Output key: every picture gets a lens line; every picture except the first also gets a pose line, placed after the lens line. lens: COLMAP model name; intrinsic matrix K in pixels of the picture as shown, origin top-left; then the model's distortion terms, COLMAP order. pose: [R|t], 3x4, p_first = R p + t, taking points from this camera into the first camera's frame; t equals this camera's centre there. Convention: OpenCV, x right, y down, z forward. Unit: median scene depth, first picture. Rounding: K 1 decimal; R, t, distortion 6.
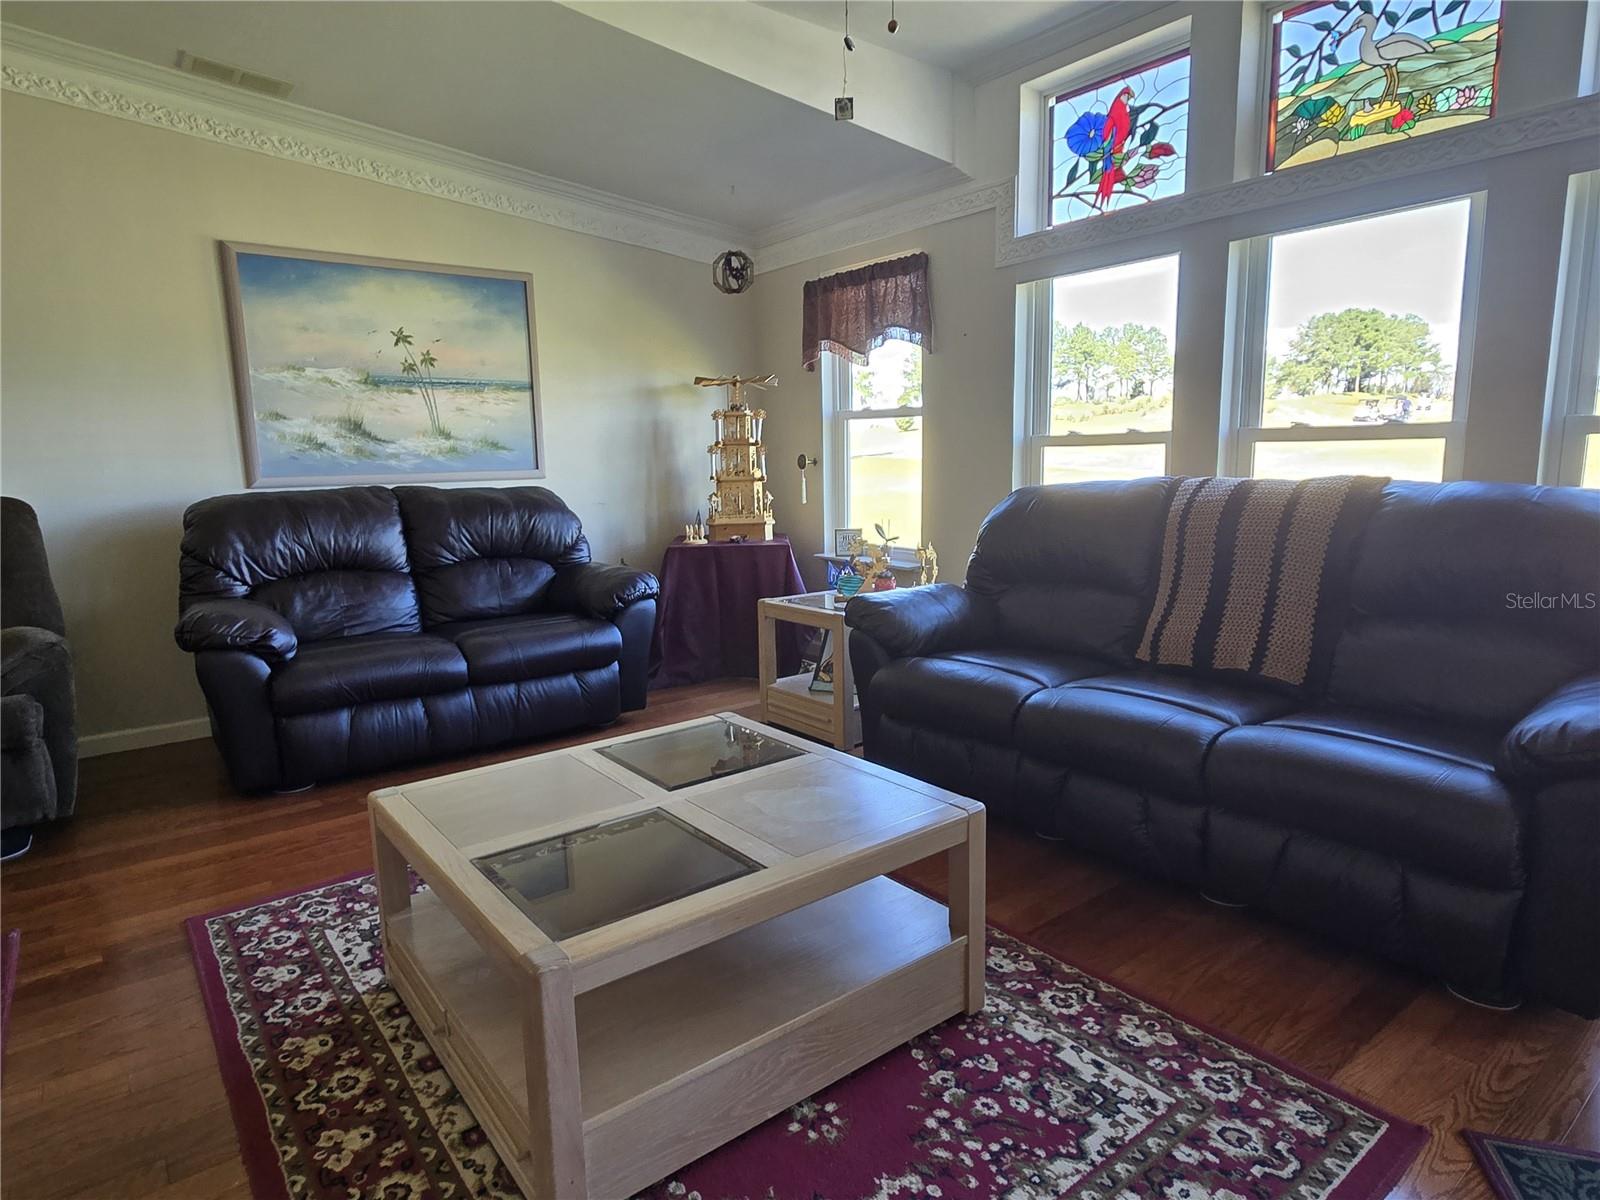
lens RADIAL K [[922.3, 0, 803.1], [0, 922.3, 598.6], [0, 0, 1]] dist [0.003149, -0.000829]
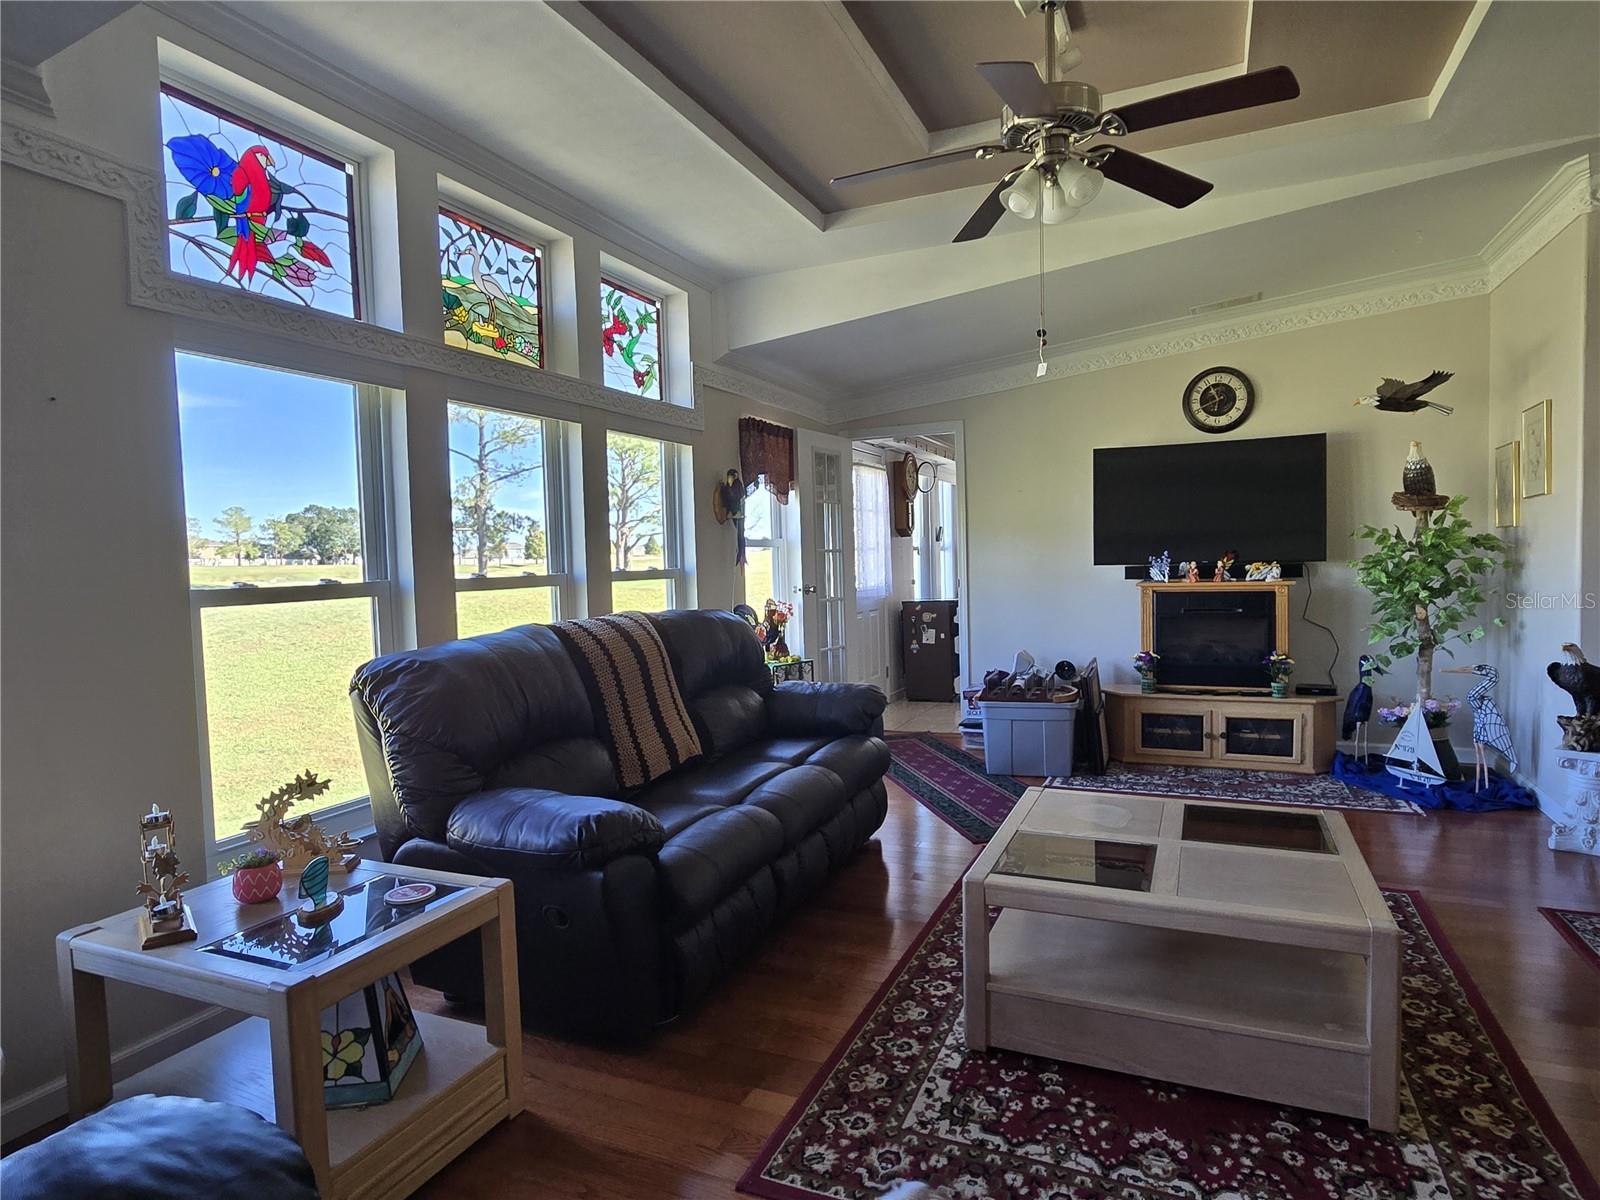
lens RADIAL K [[922.3, 0, 798.1], [0, 922.3, 613.4], [0, 0, 1]] dist [0.003149, -0.000829]
pose [[-0.467978, -0.014986, 0.883613, -0.572592], [0.177841, 0.977805, 0.110772, -0.177915], [-0.865661, 0.208981, -0.454926, 1.070314]]
